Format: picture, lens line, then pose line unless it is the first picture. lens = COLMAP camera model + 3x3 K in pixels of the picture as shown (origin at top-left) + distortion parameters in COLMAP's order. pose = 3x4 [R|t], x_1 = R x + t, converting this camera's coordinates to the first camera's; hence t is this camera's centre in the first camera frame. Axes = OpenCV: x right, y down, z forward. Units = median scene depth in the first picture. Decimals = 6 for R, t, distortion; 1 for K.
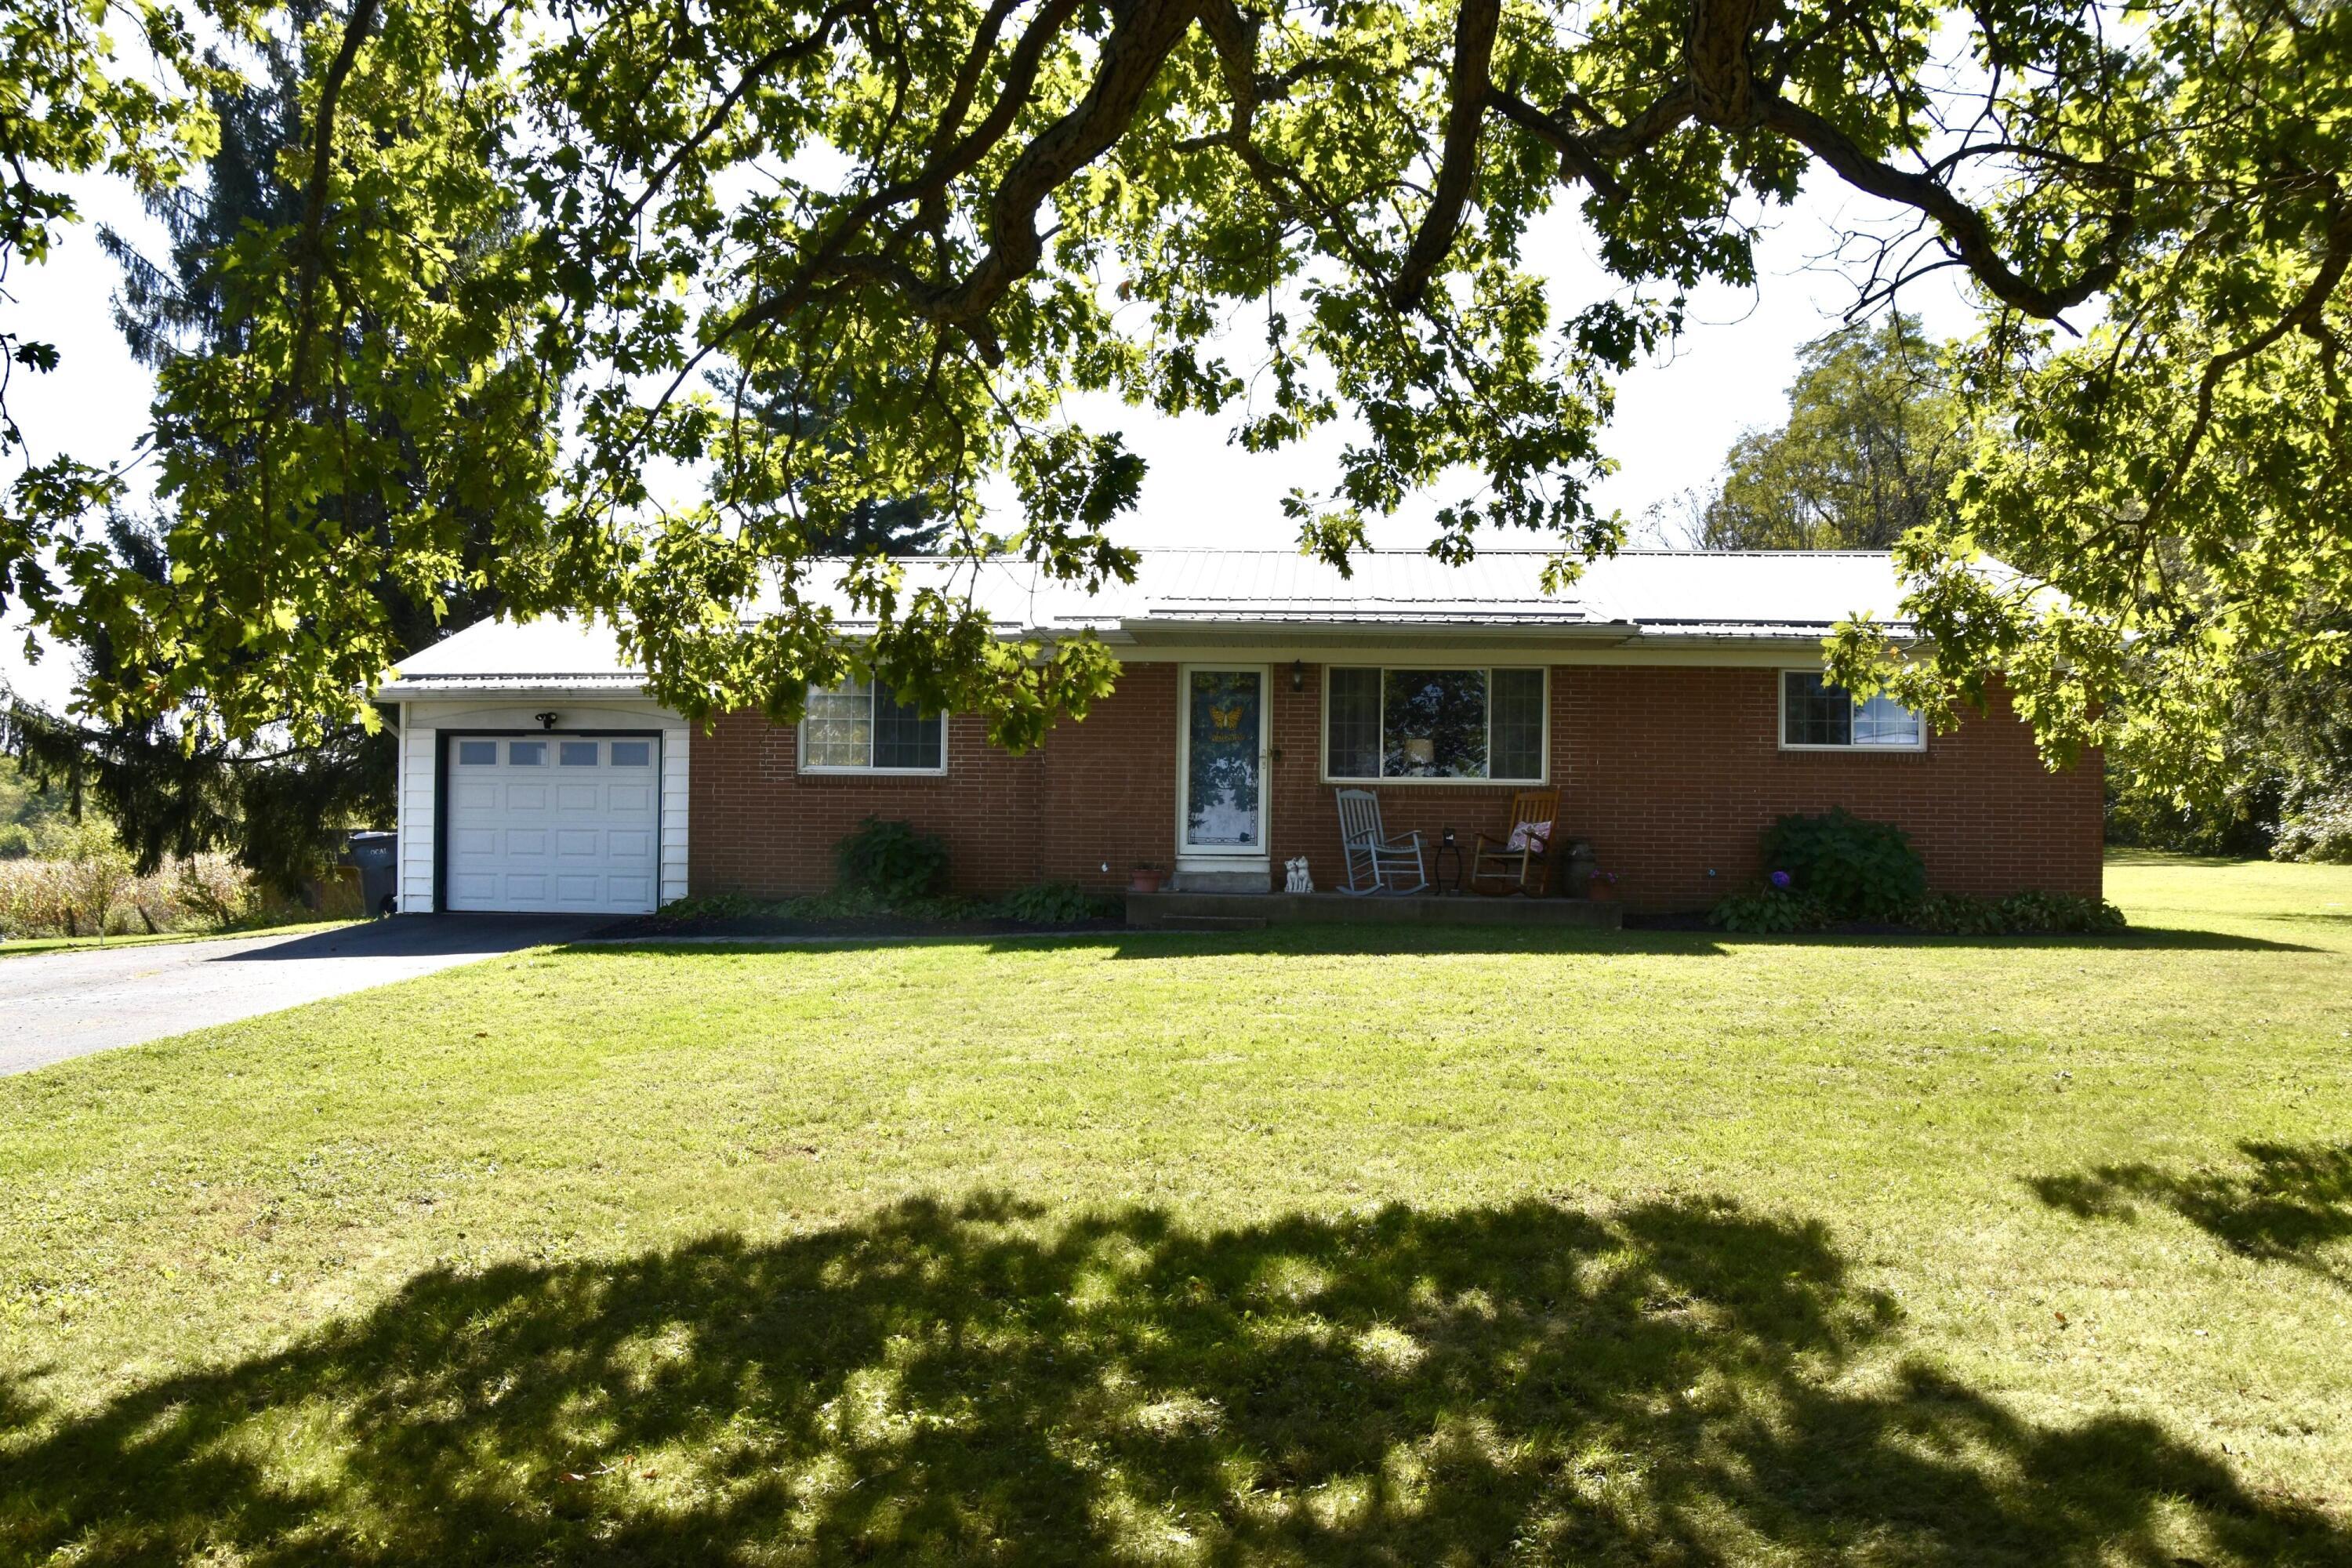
lens RADIAL K [[1833.7, 0, 1183.4], [0, 1833.7, 813.2], [0, 0, 1]] dist [-0.181019, 0.150174]
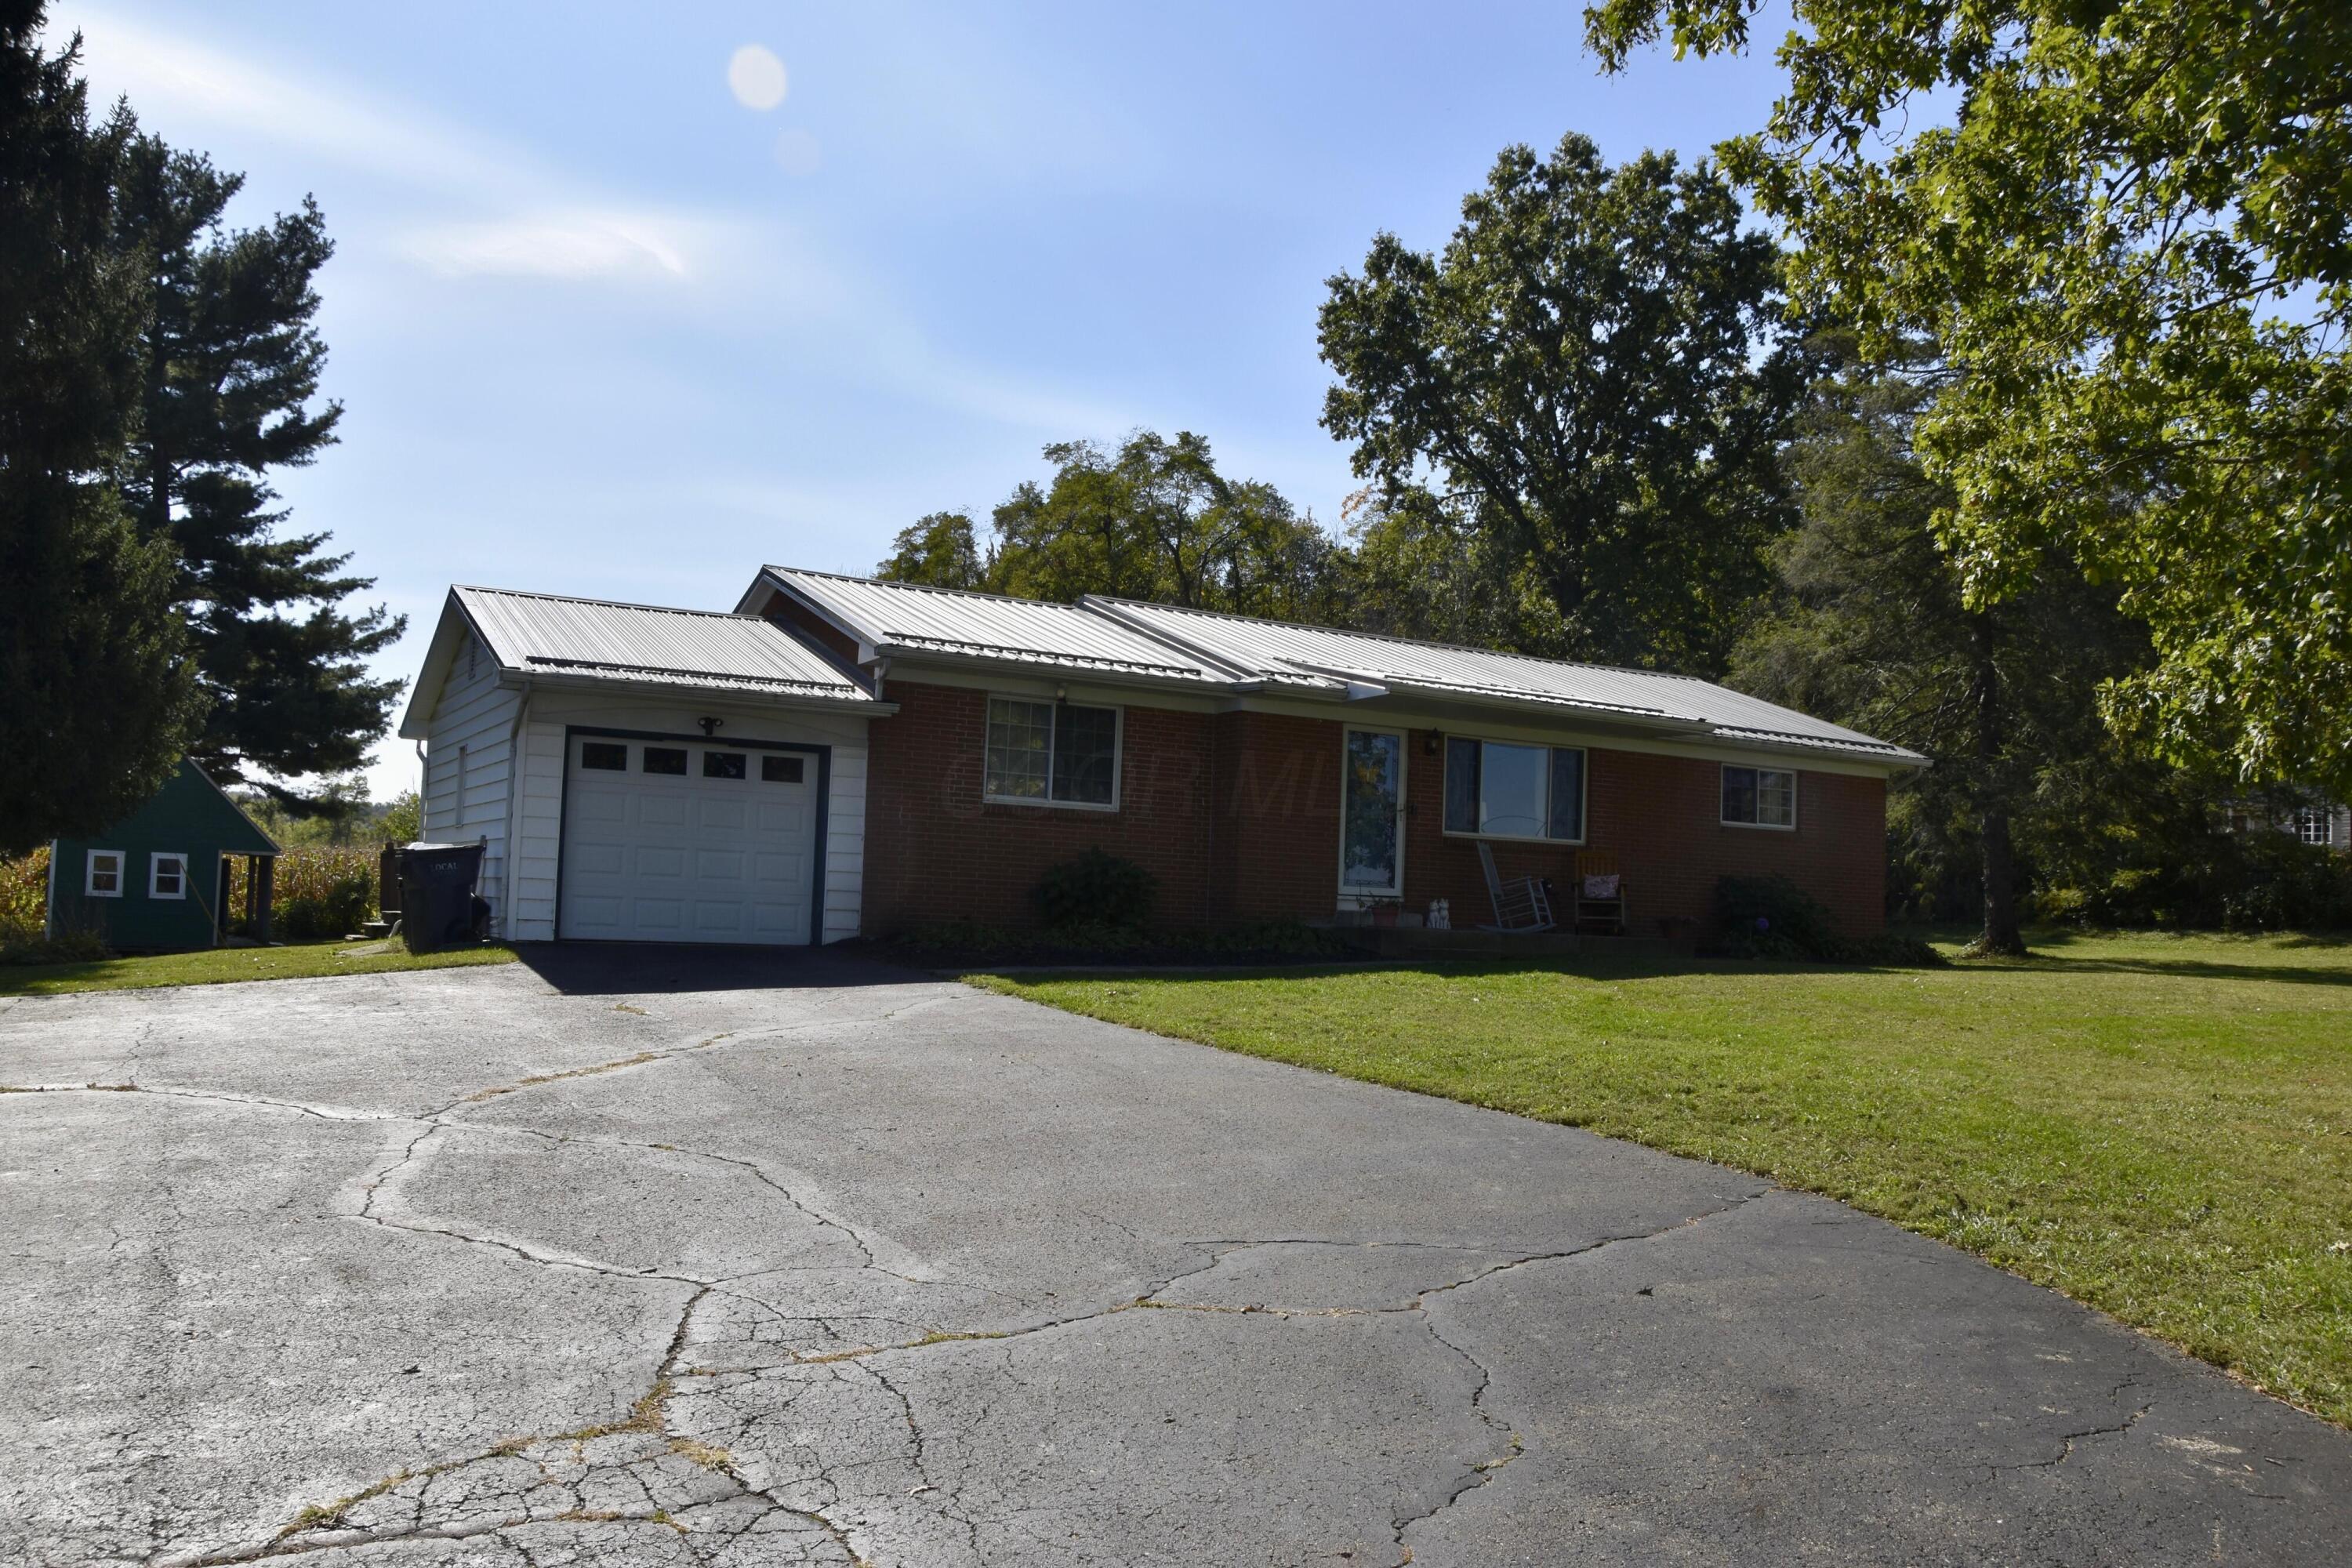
lens RADIAL K [[1833.7, 0, 1183.4], [0, 1833.7, 813.2], [0, 0, 1]] dist [-0.181019, 0.150174]
pose [[0.835144, 0.049692, 0.547782, -0.646616], [-0.033987, 0.998670, -0.038777, 0.018320], [-0.548980, 0.013767, 0.835722, 0.116076]]
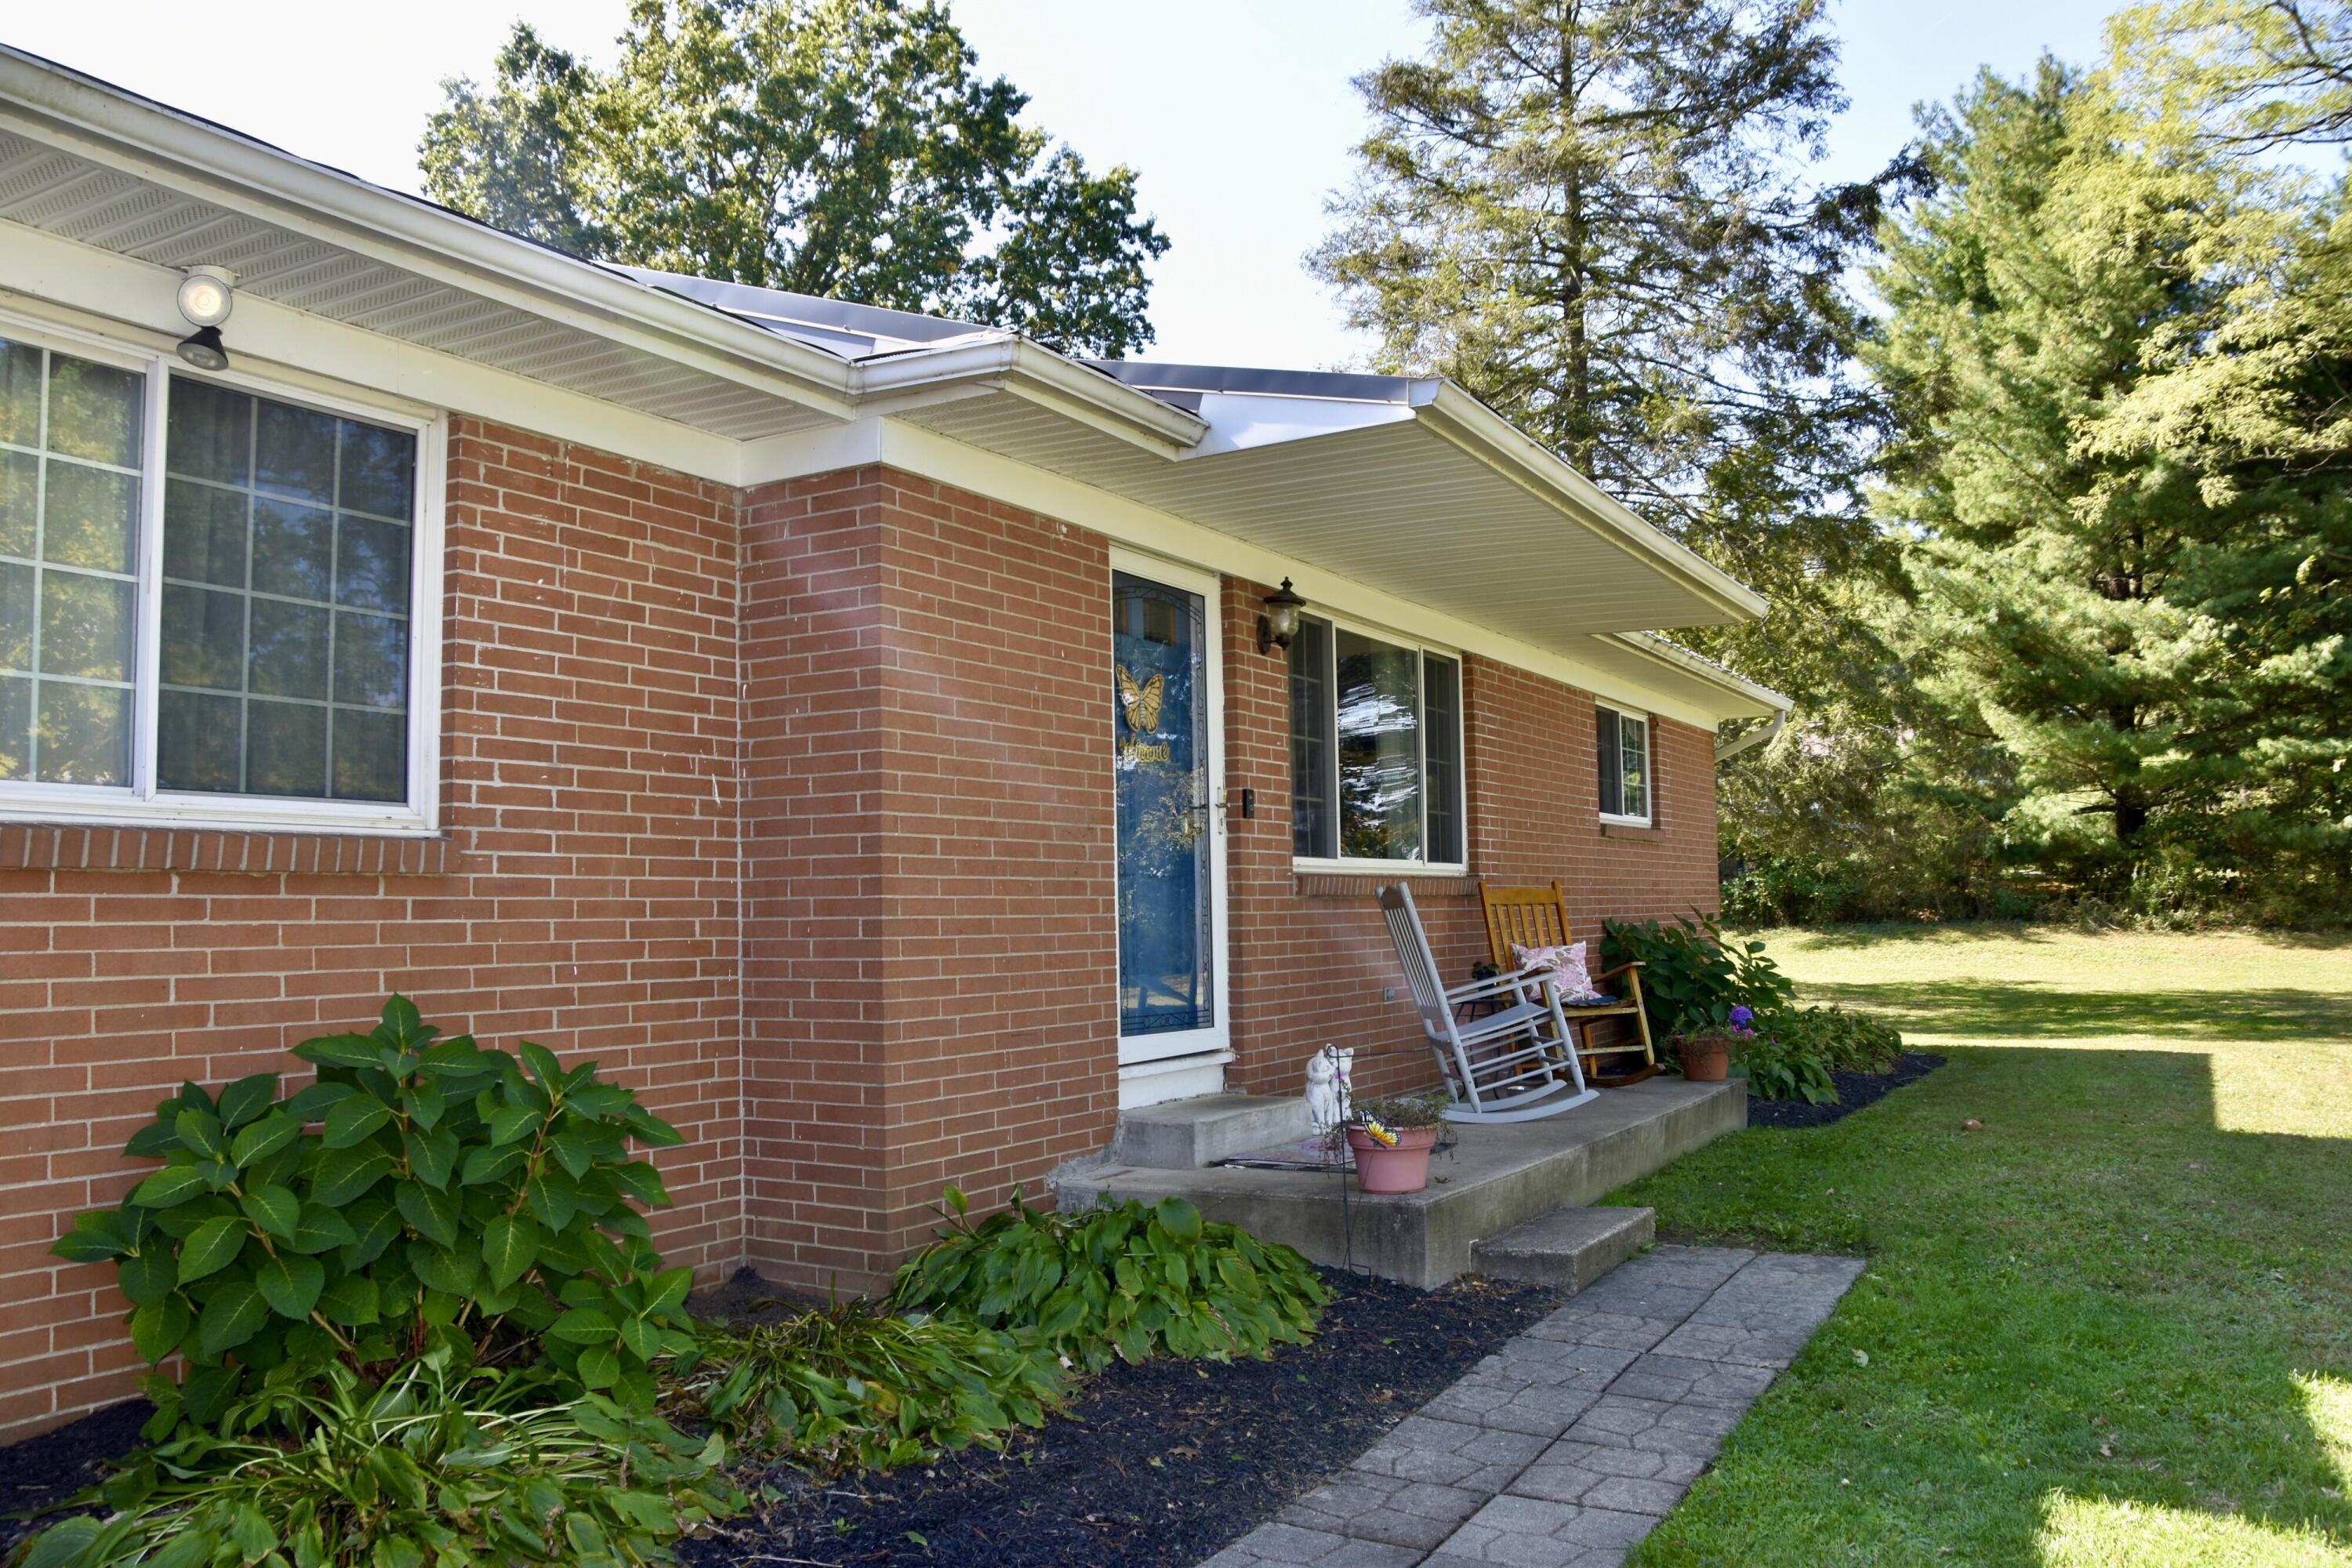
lens RADIAL K [[1833.7, 0, 1183.4], [0, 1833.7, 813.2], [0, 0, 1]] dist [-0.181019, 0.150174]
pose [[0.445879, 0.029974, 0.894591, -0.299758], [0.011947, 0.999151, -0.039432, -0.012441], [-0.895014, 0.028270, 0.445142, 0.773649]]
